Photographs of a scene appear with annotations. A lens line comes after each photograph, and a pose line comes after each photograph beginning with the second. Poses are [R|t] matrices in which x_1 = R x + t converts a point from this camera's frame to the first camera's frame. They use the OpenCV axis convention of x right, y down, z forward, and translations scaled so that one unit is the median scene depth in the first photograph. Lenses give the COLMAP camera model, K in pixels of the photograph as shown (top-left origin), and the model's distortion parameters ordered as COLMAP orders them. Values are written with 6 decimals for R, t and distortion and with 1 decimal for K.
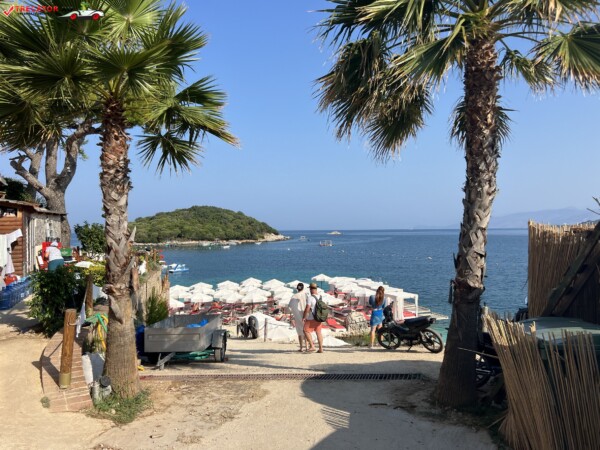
lens RADIAL K [[454.8, 0, 300.0], [0, 454.8, 225.0], [0, 0, 1]] dist [0.079125, -0.135908]
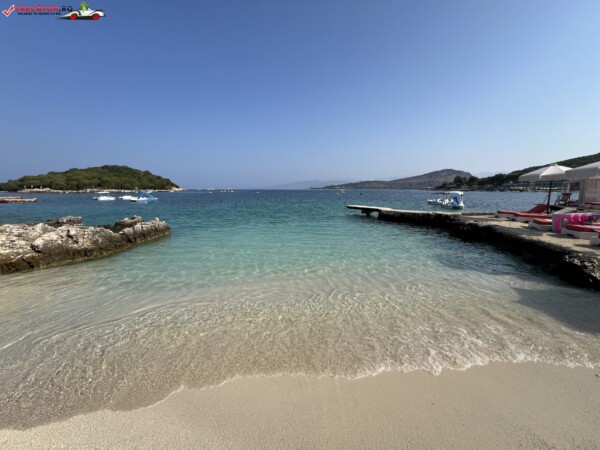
lens RADIAL K [[238.9, 0, 300.0], [0, 238.9, 225.0], [0, 0, 1]] dist [-0.000306, -0.000127]
pose [[0.891485, -0.056124, 0.449561, -0.074507], [-0.014129, 0.988370, 0.151408, 0.025013], [-0.452831, -0.141329, 0.880324, 0.164408]]
